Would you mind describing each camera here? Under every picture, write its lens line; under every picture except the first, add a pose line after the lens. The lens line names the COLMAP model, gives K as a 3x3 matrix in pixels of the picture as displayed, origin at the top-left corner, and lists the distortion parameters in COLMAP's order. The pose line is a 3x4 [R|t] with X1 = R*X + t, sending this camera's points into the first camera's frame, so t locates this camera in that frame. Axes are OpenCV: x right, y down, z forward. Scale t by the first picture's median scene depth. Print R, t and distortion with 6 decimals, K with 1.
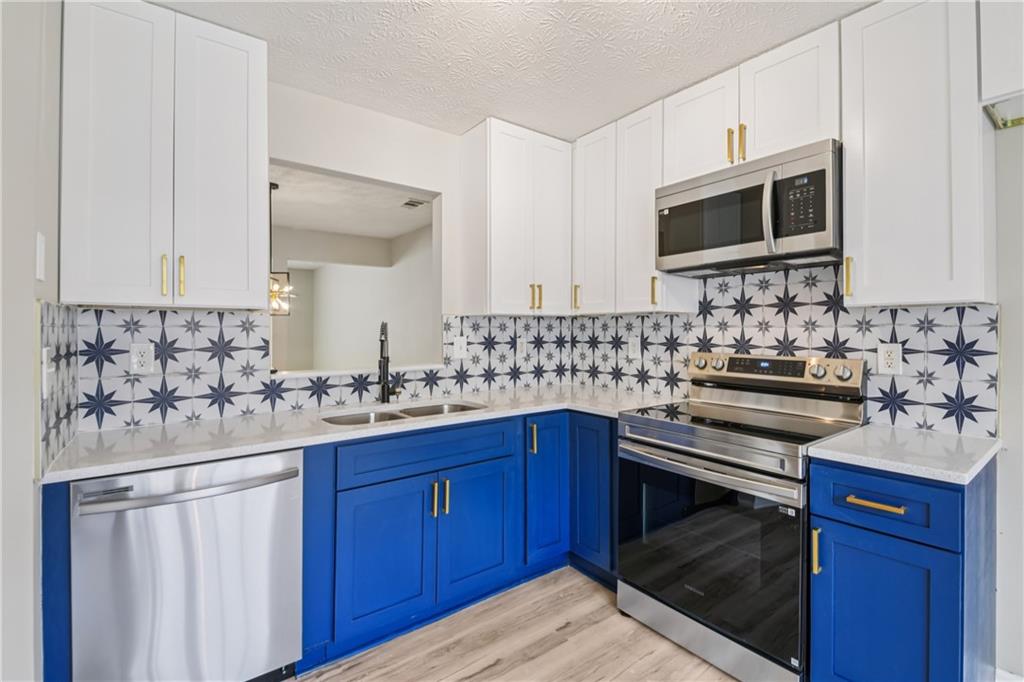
lens RADIAL K [[459.5, 0, 517.5], [0, 459.5, 333.8], [0, 0, 1]] dist [0.026647, -0.027615]
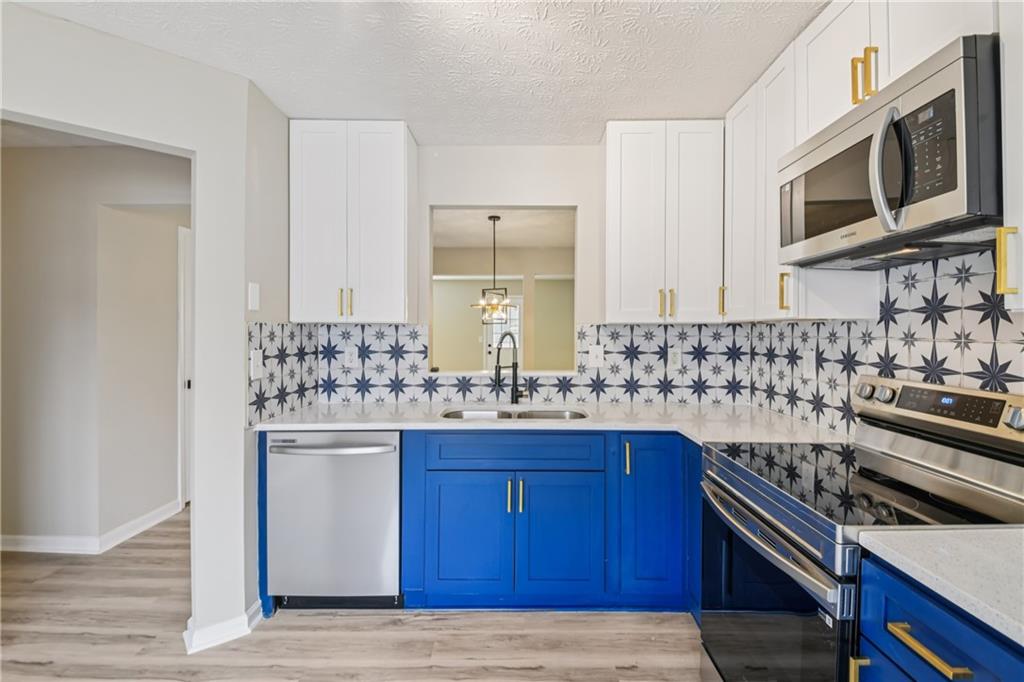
lens RADIAL K [[459.5, 0, 517.5], [0, 459.5, 333.8], [0, 0, 1]] dist [0.026647, -0.027615]
pose [[0.794998, 0.005373, -0.606588, 0.390841], [-0.008846, 0.999957, -0.002736, -0.016700], [0.606547, 0.007541, 0.795012, 0.115376]]
